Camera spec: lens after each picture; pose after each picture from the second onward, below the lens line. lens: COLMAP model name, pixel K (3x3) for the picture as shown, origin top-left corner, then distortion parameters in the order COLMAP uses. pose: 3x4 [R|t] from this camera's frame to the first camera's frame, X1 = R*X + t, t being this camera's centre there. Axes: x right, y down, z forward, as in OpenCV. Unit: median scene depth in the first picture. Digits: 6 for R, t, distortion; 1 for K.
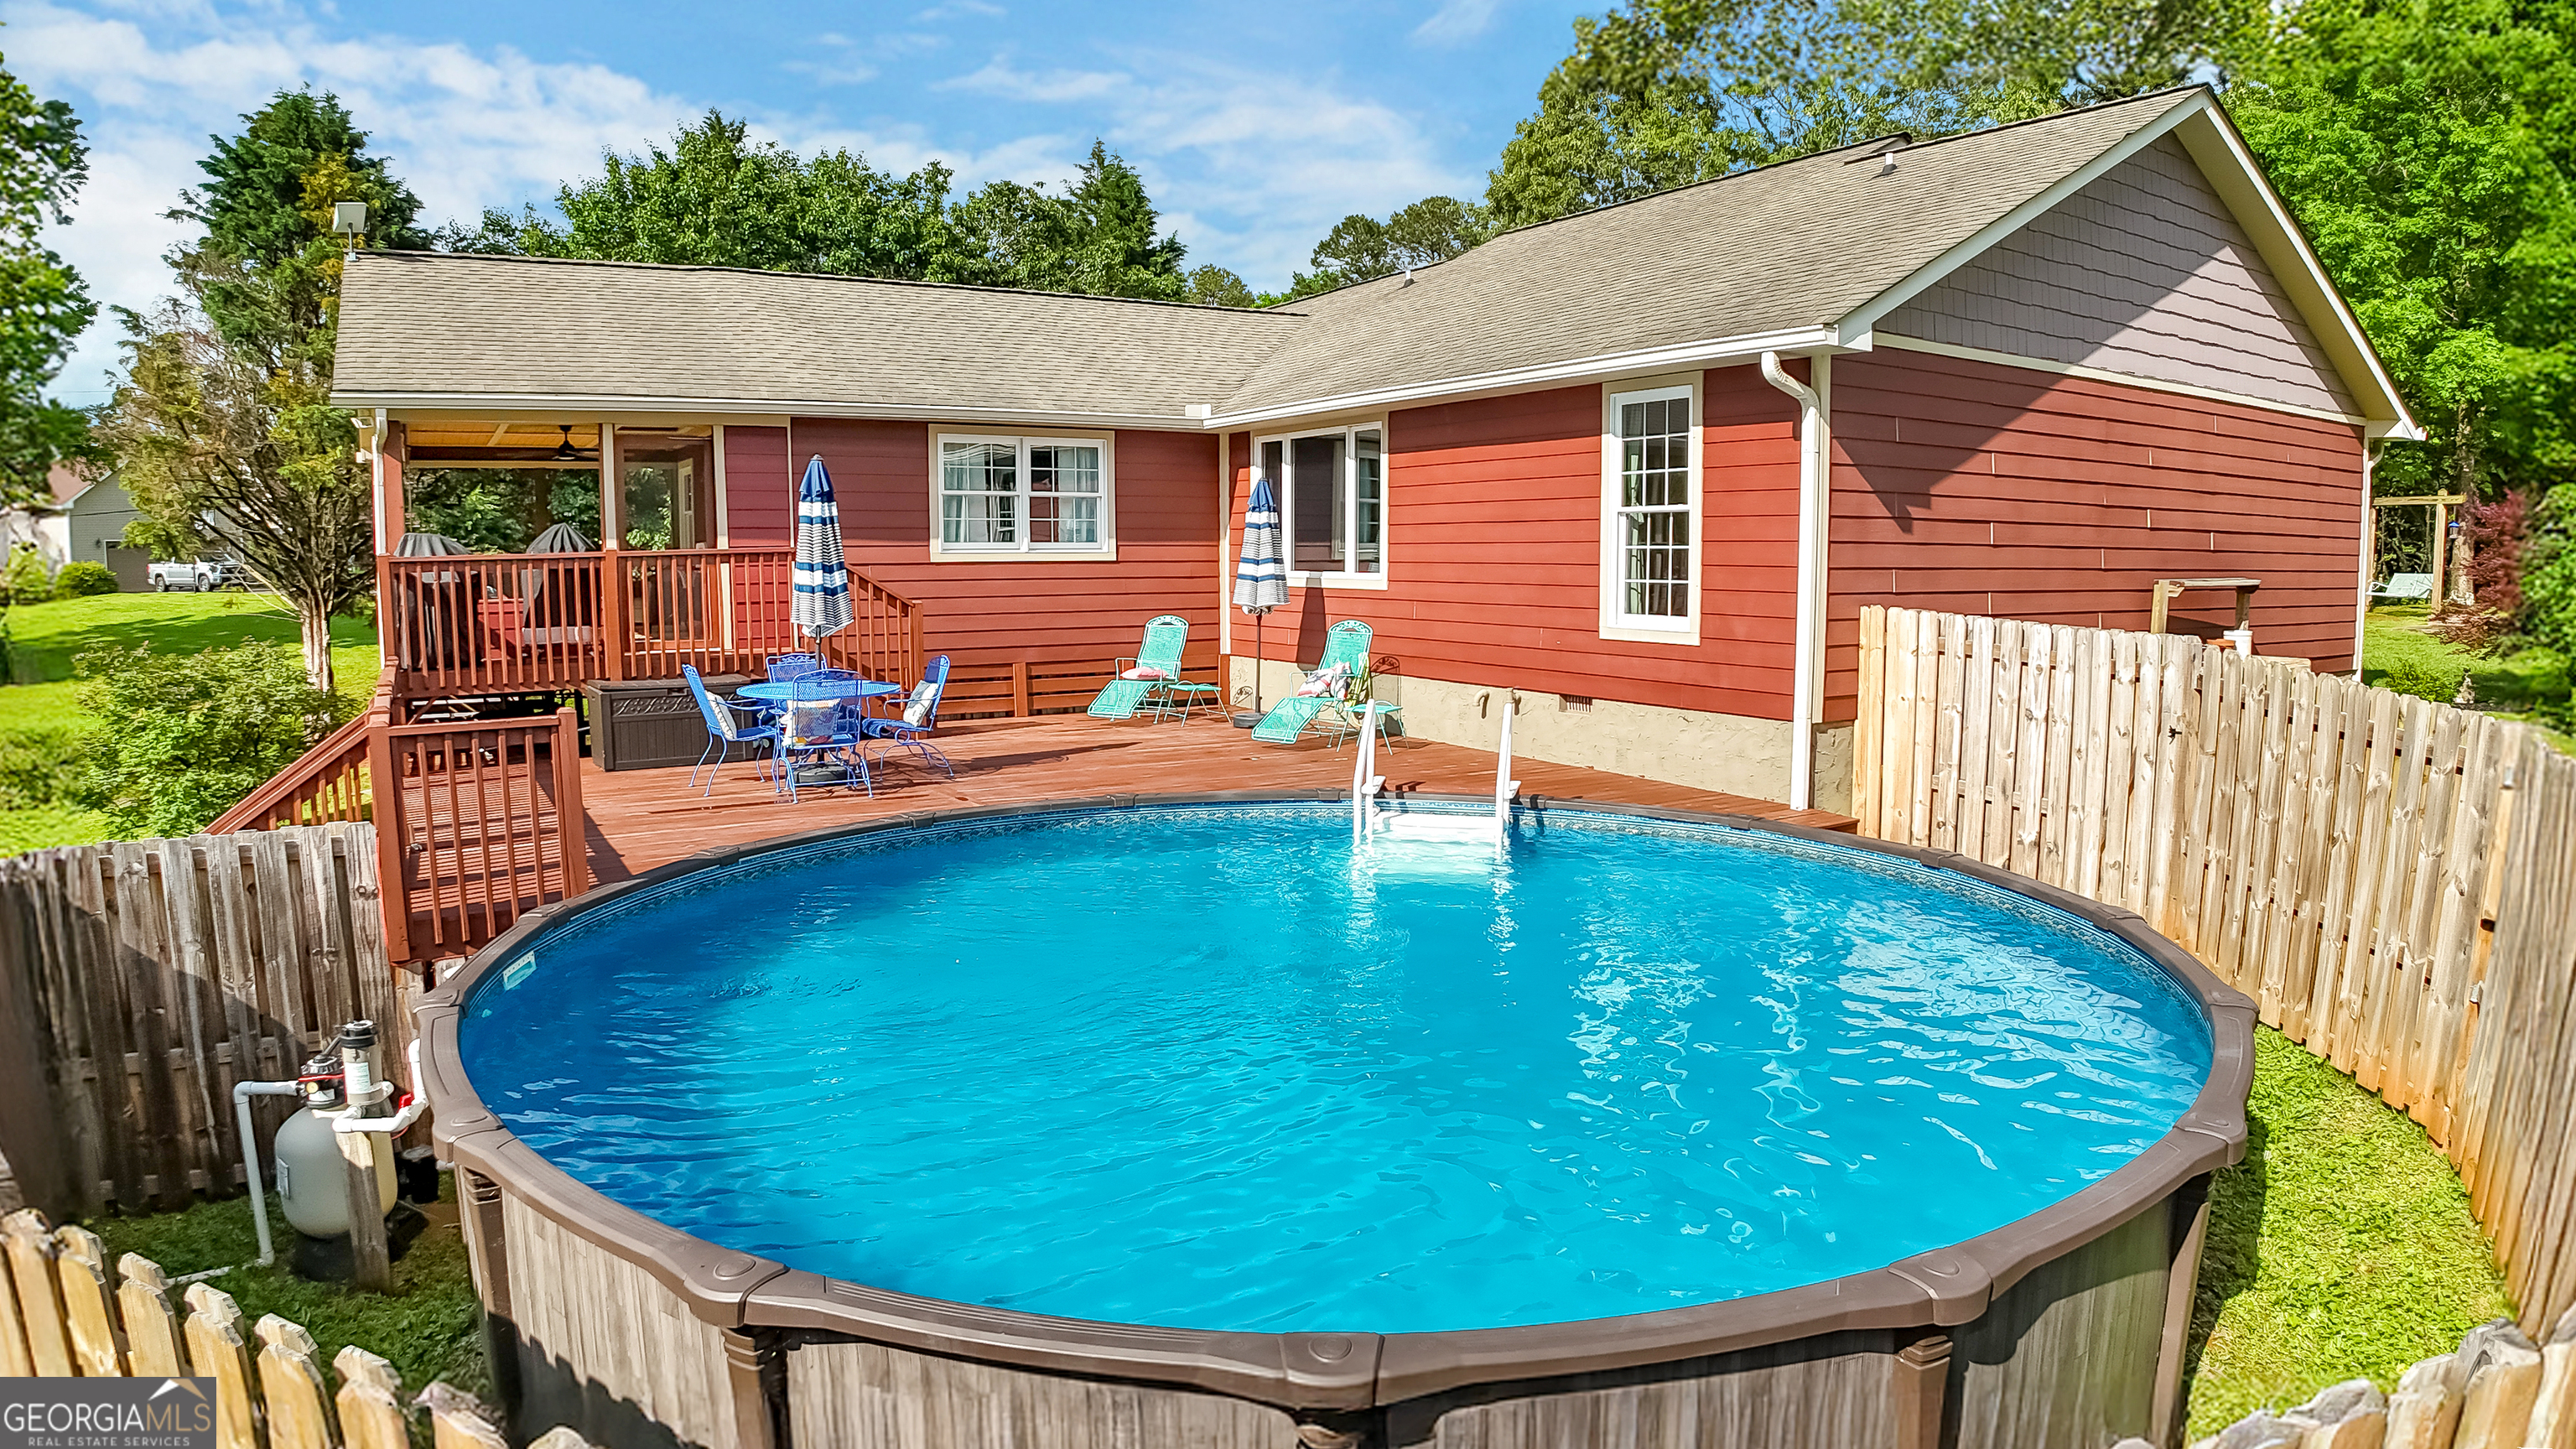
lens RADIAL K [[1517.3, 0, 1288.0], [0, 1517.3, 724.5], [0, 0, 1]] dist [-0.135103, 0.004142]
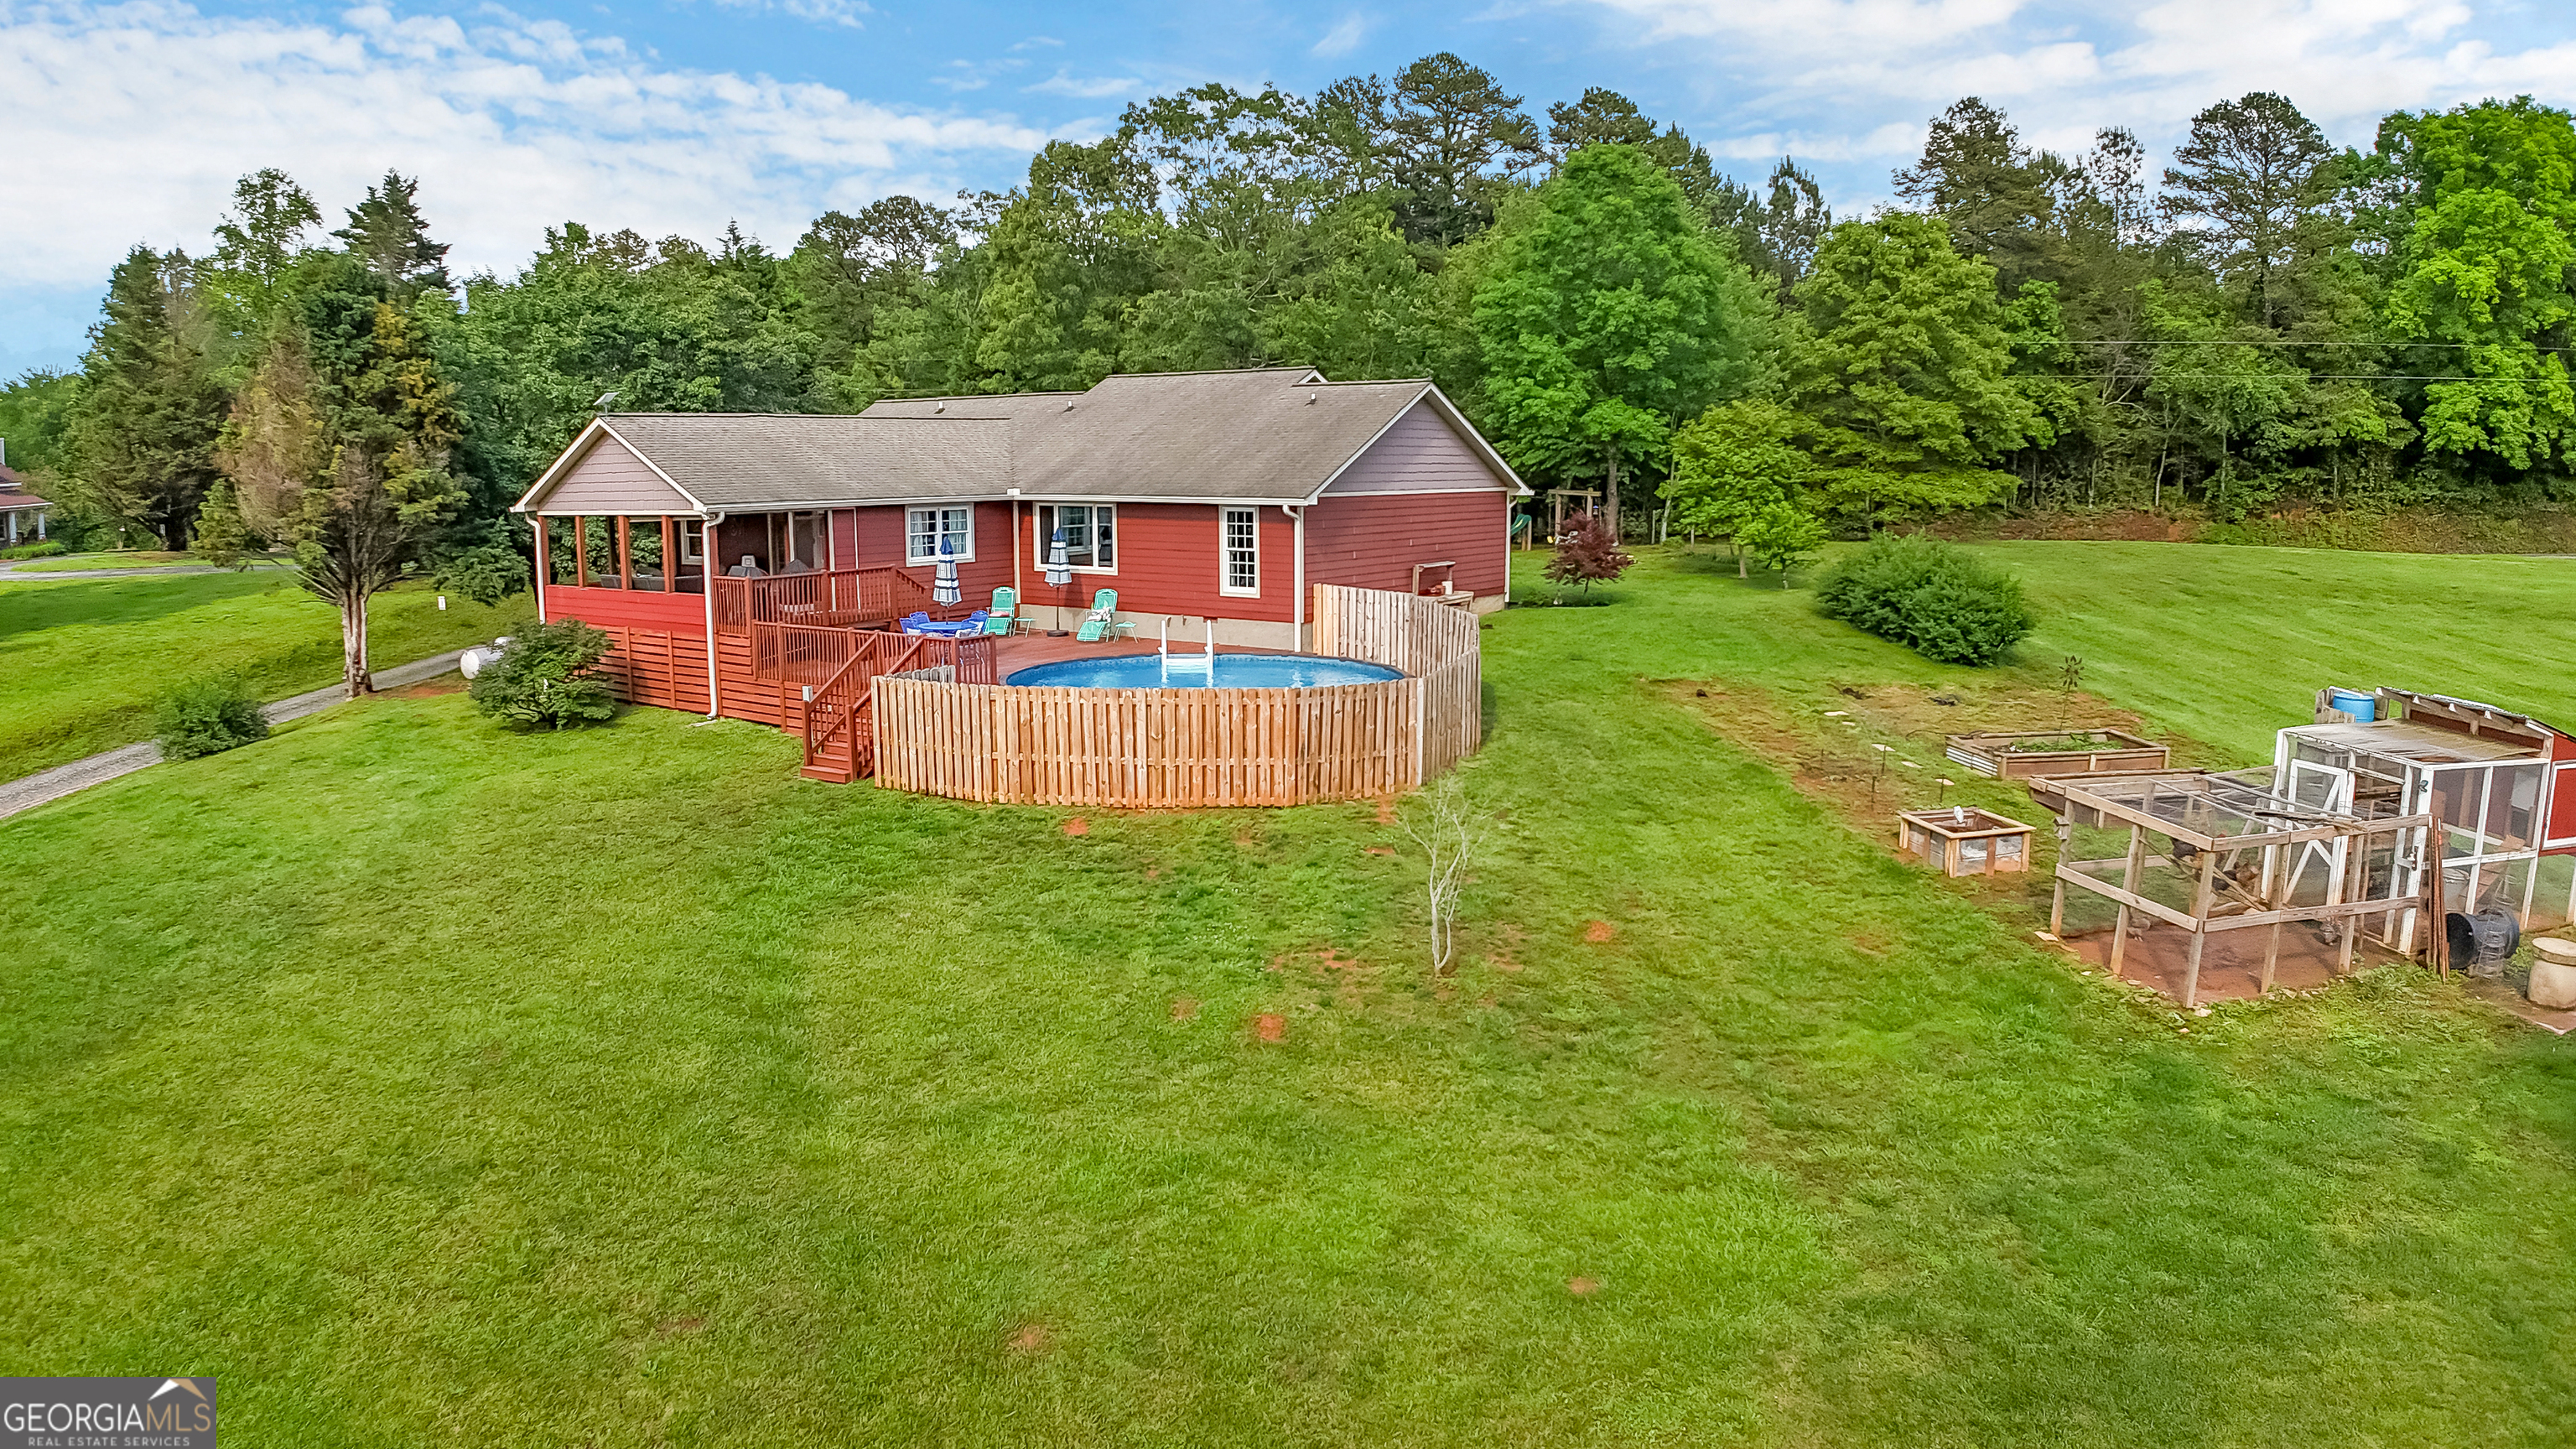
lens RADIAL K [[1575.3, 0, 1272.2], [0, 1575.3, 722.2], [0, 0, 1]] dist [-0.167030, 0.005376]
pose [[0.921928, -0.062826, 0.382233, -0.818252], [0.043566, 0.997316, 0.058845, 0.008227], [-0.384904, -0.037599, 0.922191, -1.689477]]
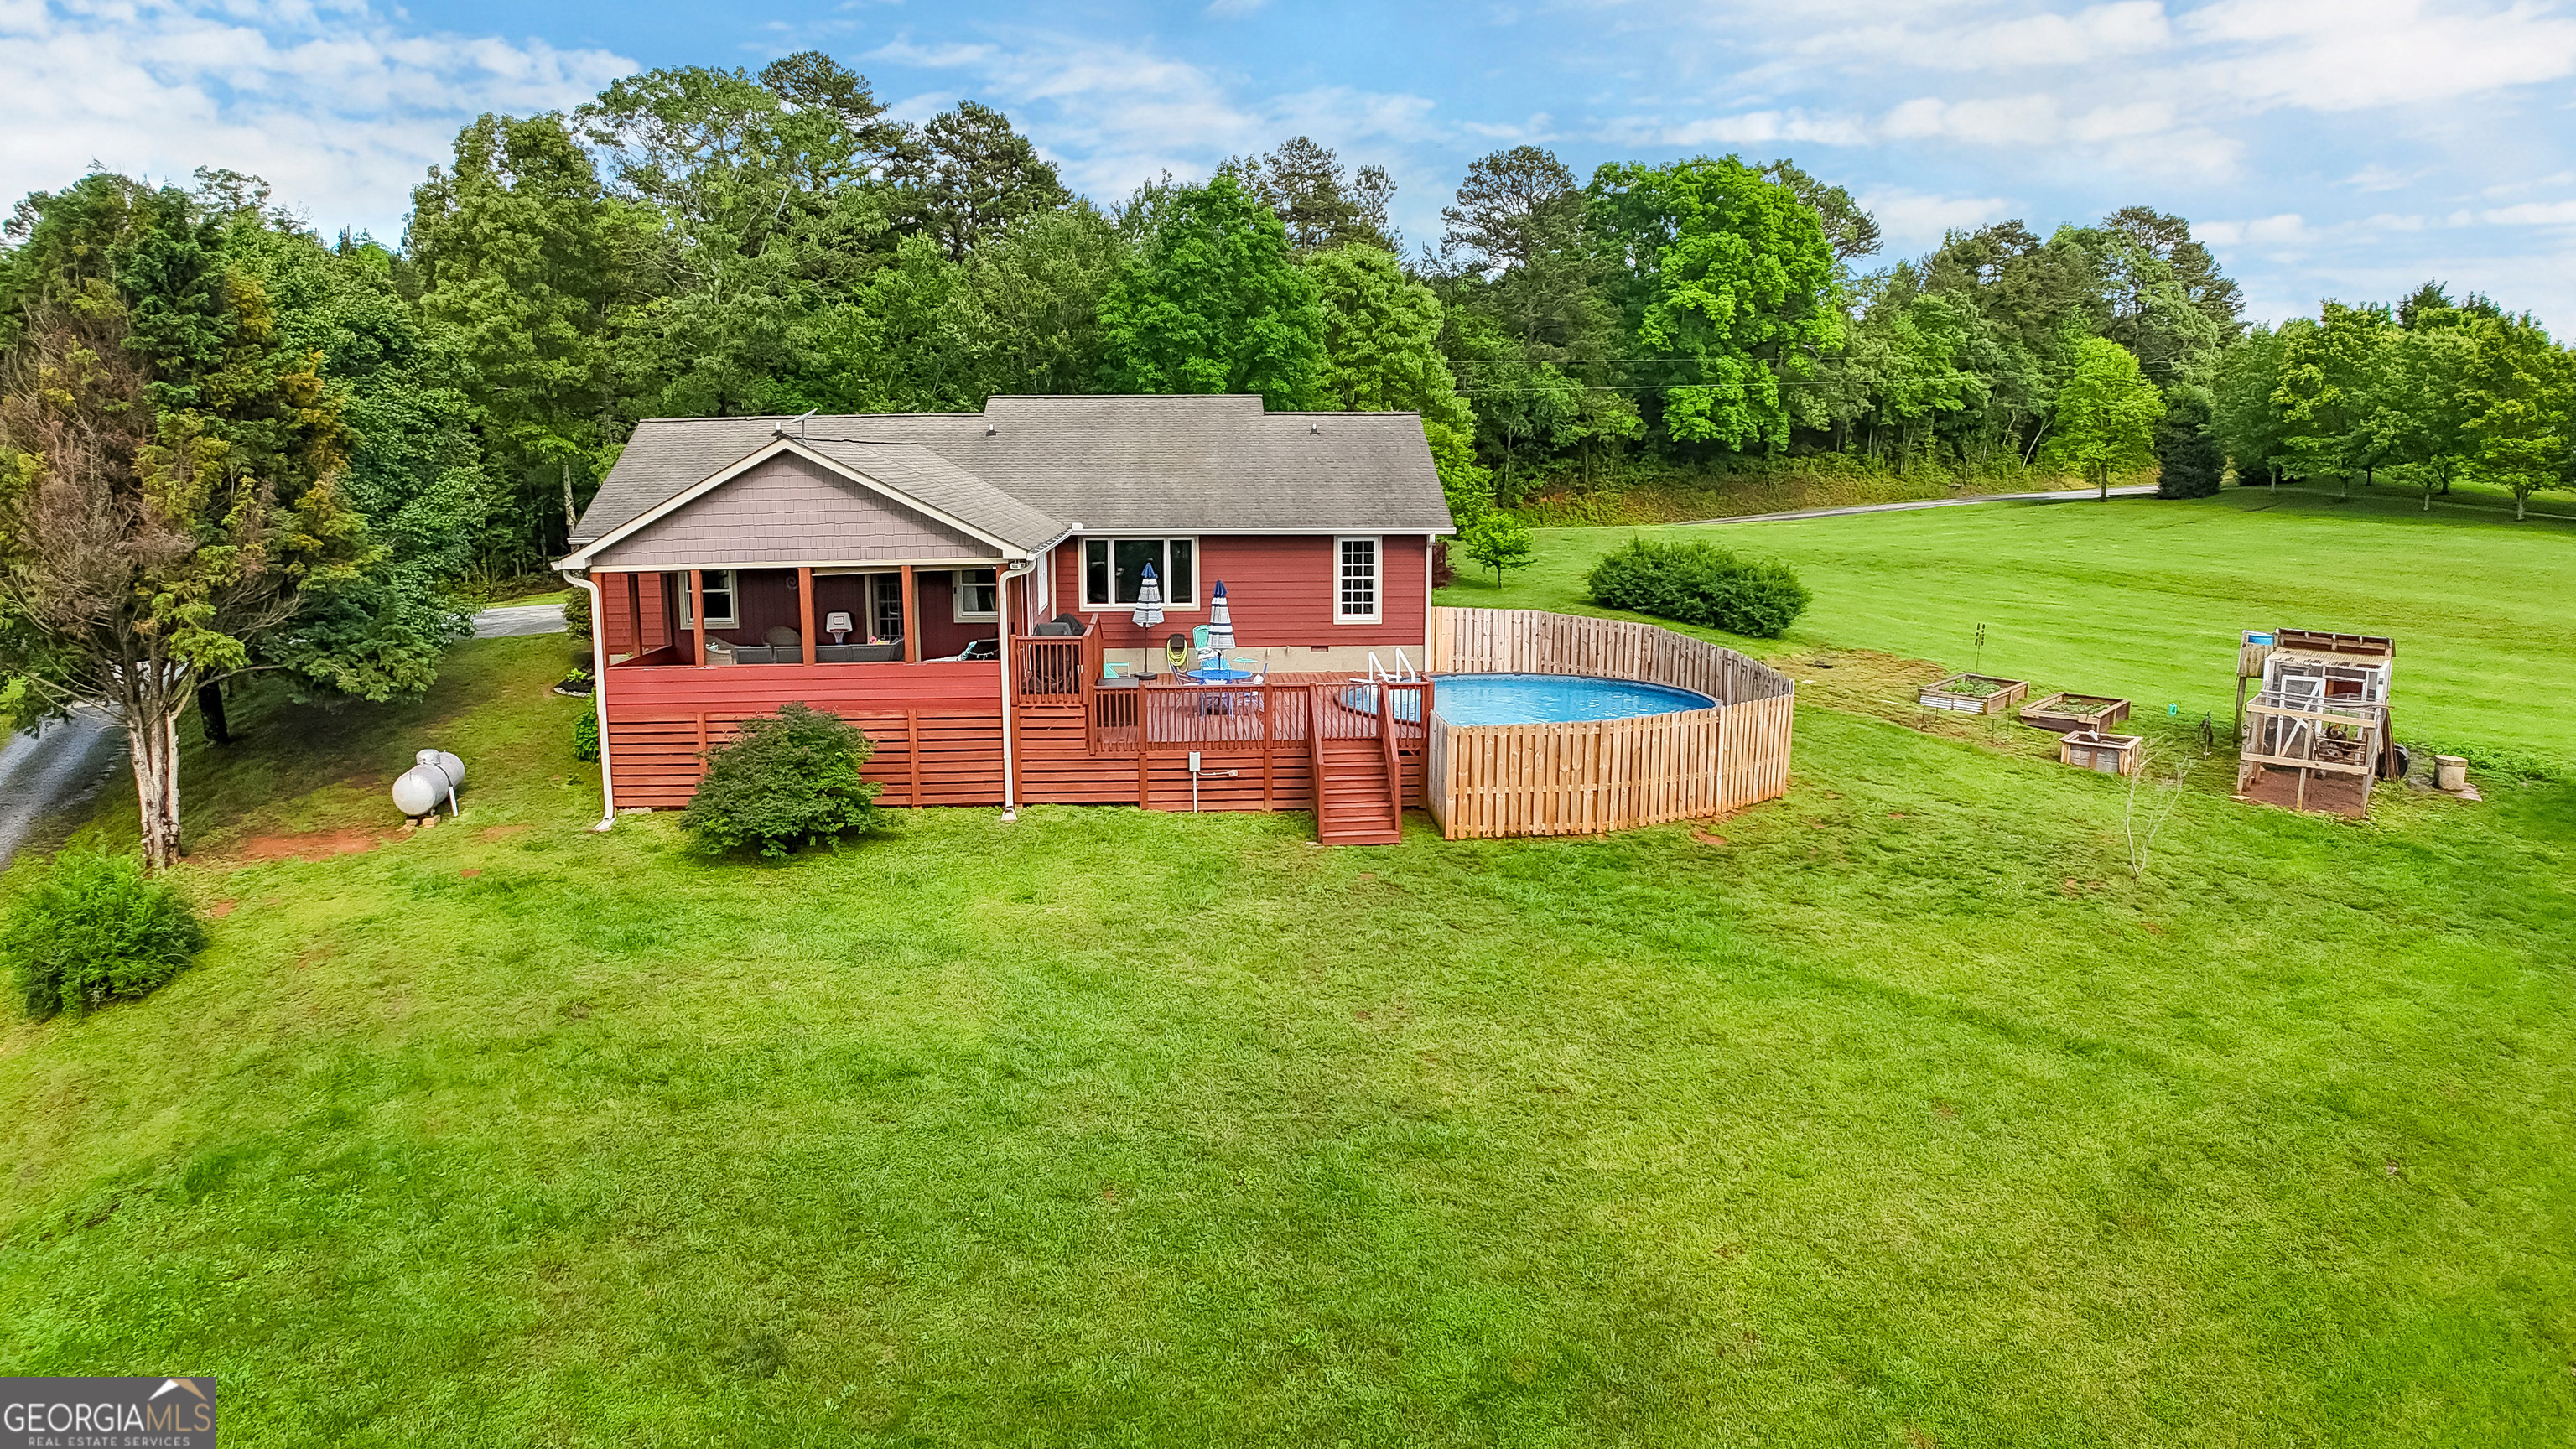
lens RADIAL K [[1589.7, 0, 1257.4], [0, 1589.7, 723.1], [0, 0, 1]] dist [-0.166667, 0.003456]
pose [[0.477040, -0.145110, 0.866819, -2.446136], [0.103192, 0.988702, 0.108723, -0.211792], [-0.872802, 0.037584, 0.486624, -0.293484]]
